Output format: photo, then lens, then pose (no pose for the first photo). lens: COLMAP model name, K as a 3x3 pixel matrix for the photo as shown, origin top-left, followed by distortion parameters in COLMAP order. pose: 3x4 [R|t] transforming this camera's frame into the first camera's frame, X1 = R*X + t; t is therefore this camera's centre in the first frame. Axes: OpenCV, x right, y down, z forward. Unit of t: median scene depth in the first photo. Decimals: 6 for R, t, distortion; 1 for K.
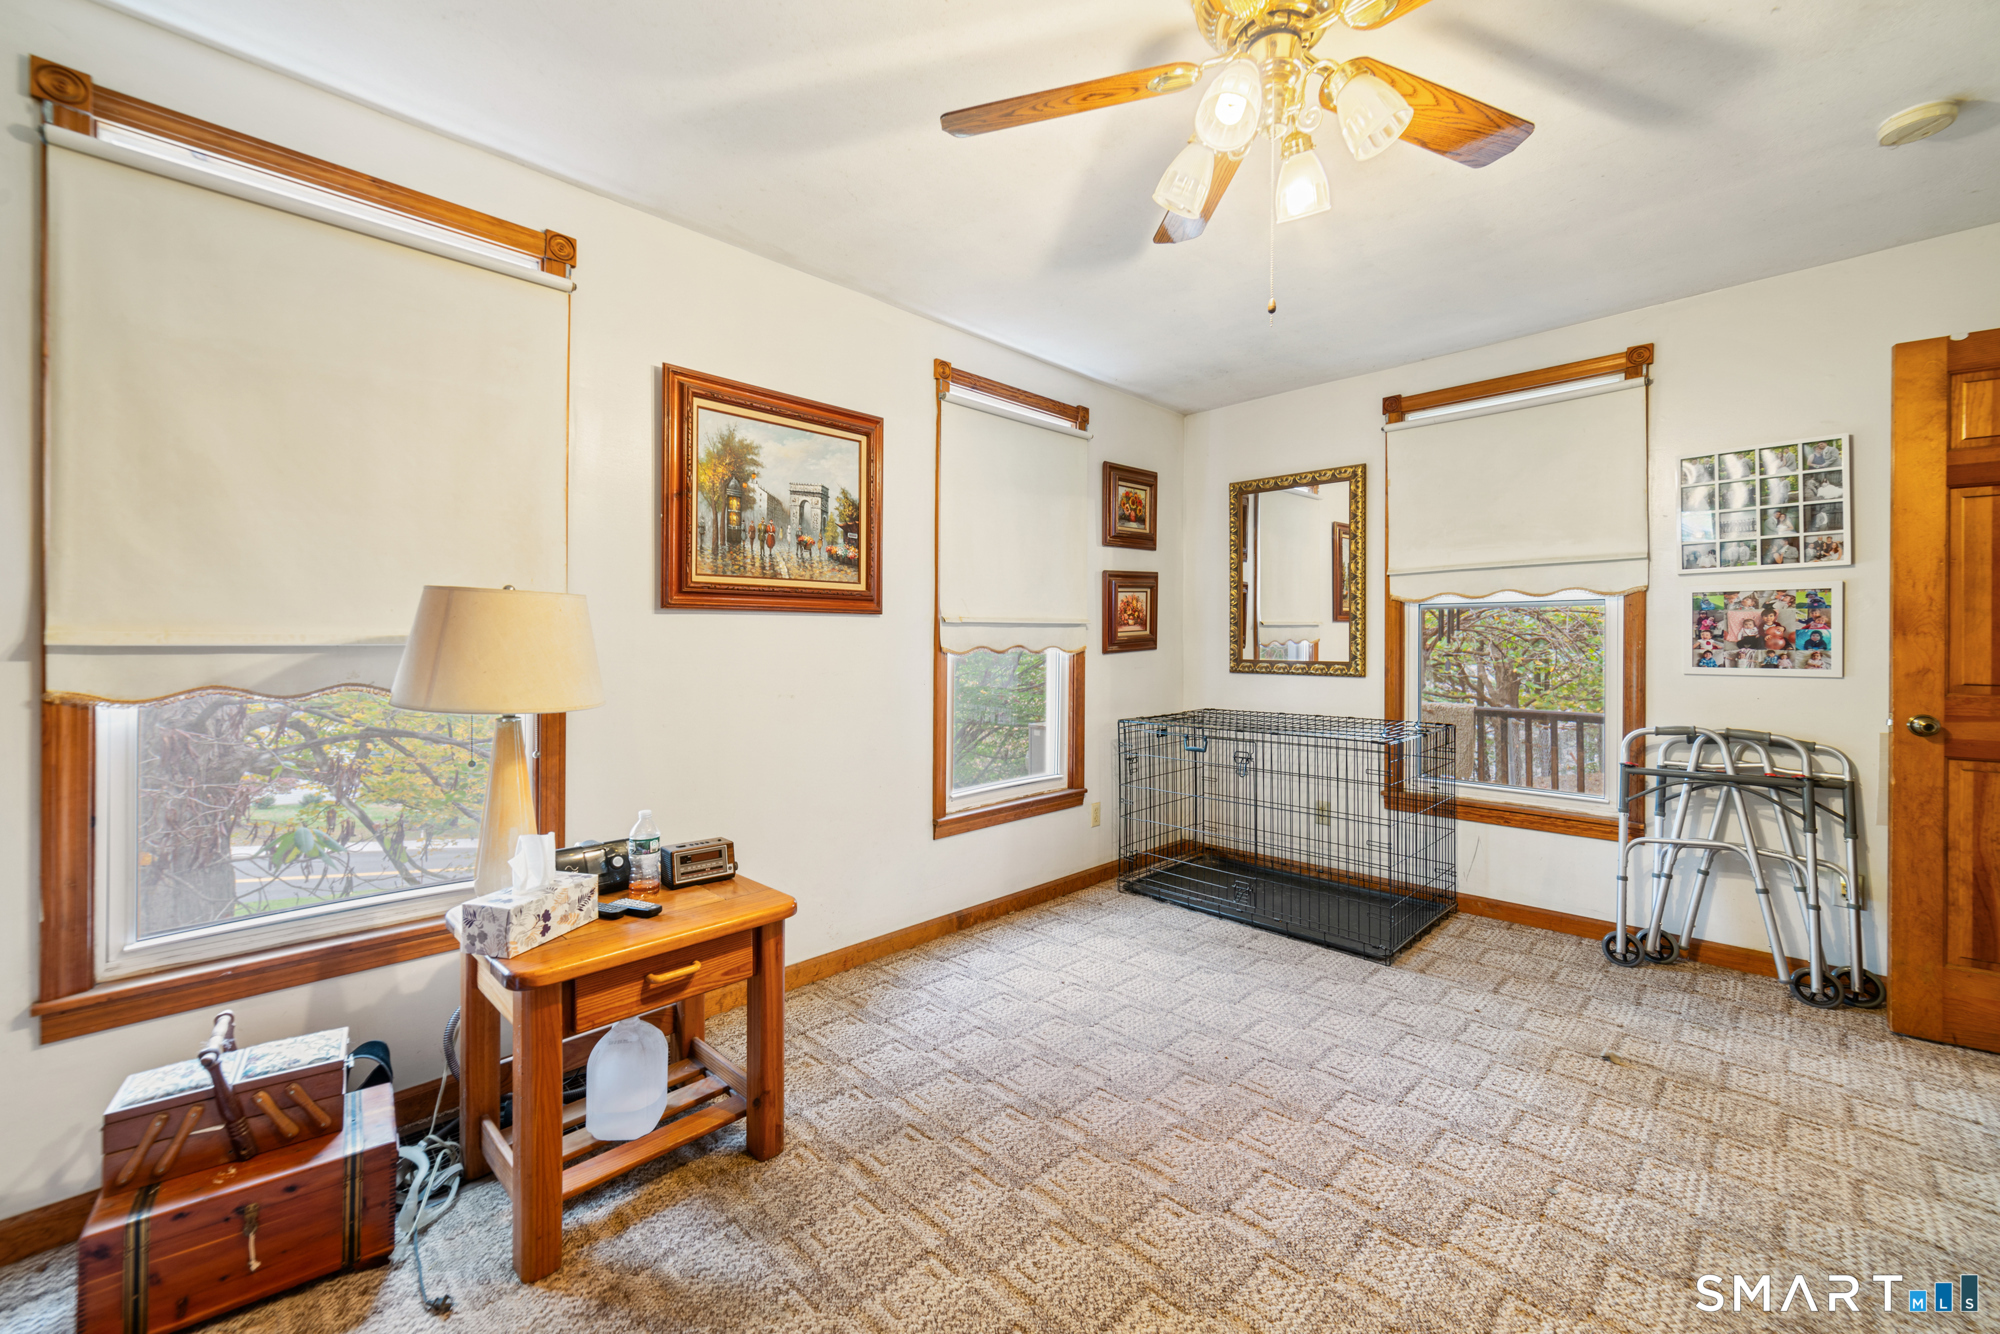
lens RADIAL K [[794.6, 0, 1000.1], [0, 794.6, 649.6], [0, 0, 1]] dist [-0.001491, -0.000031]
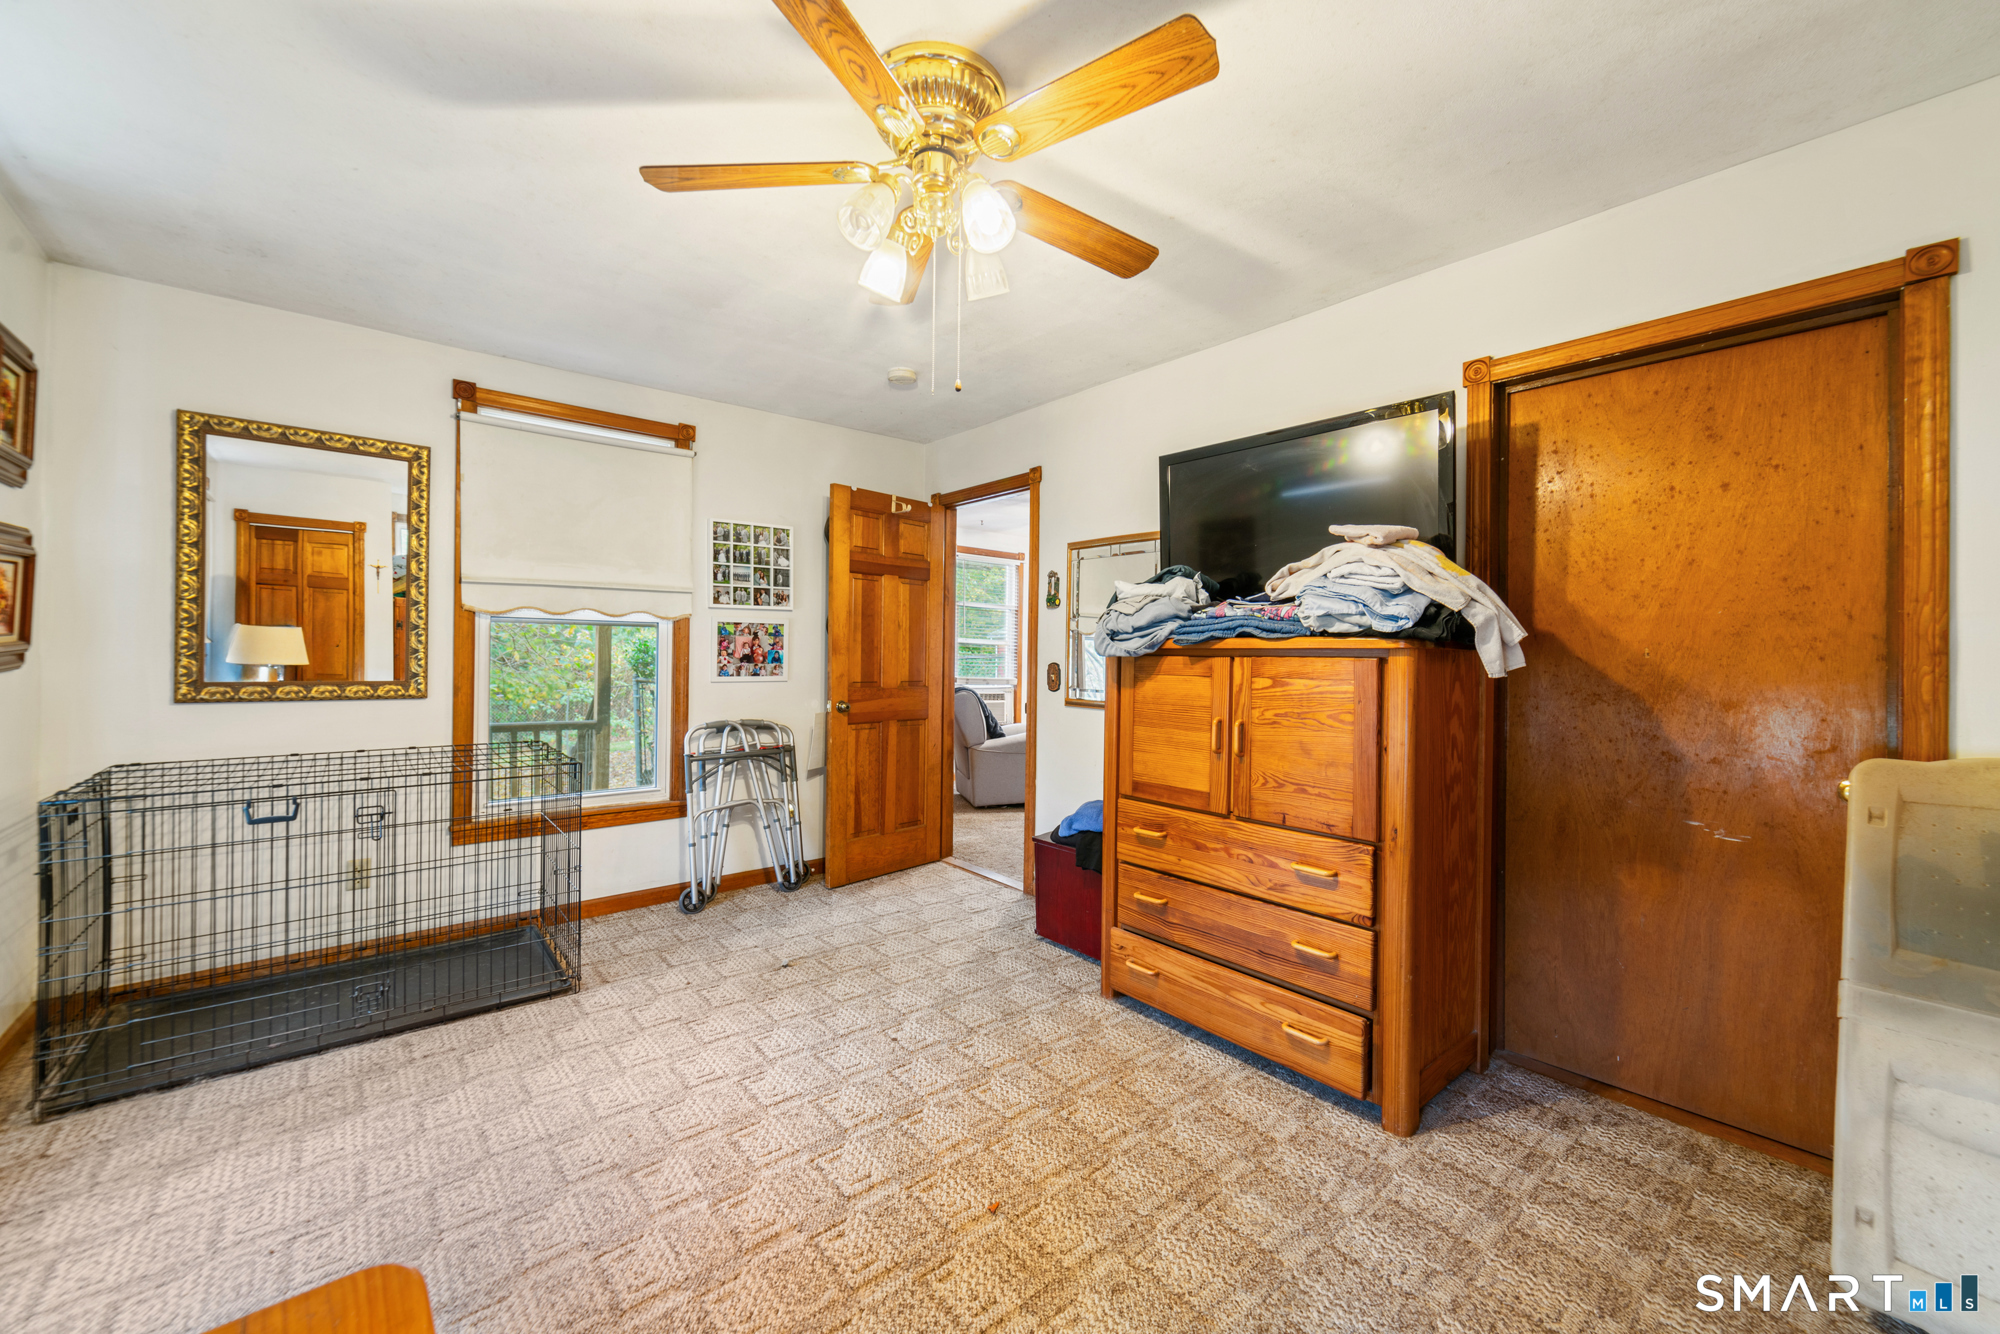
lens RADIAL K [[784.4, 0, 1000.0], [0, 784.4, 667.0], [0, 0, 1]] dist [-0.000798, 0.000093]
pose [[0.078761, -0.010946, 0.996833, -0.433091], [0.003920, 0.999935, 0.010670, -0.006845], [-0.996886, 0.003067, 0.078799, 0.424321]]
